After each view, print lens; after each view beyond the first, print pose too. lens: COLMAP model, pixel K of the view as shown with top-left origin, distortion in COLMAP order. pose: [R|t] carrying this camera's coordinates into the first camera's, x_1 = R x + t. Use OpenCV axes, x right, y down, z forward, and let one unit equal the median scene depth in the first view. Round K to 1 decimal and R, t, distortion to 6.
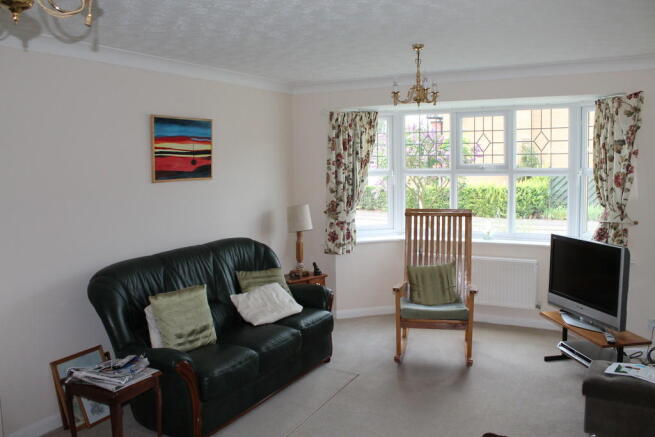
lens RADIAL K [[559.6, 0, 327.5], [0, 559.6, 218.5], [0, 0, 1]] dist [-0.104739, 0.289496]
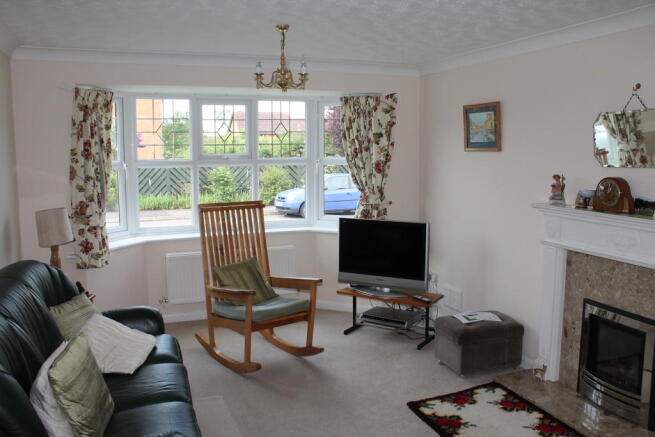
lens RADIAL K [[577.2, 0, 327.5], [0, 577.2, 218.5], [0, 0, 1]] dist [-0.003333, -0.000058]
pose [[0.692385, -0.081131, 0.716952, -0.399557], [0.074131, 0.996399, 0.041163, -0.018236], [-0.717710, 0.024648, 0.695906, 0.218052]]
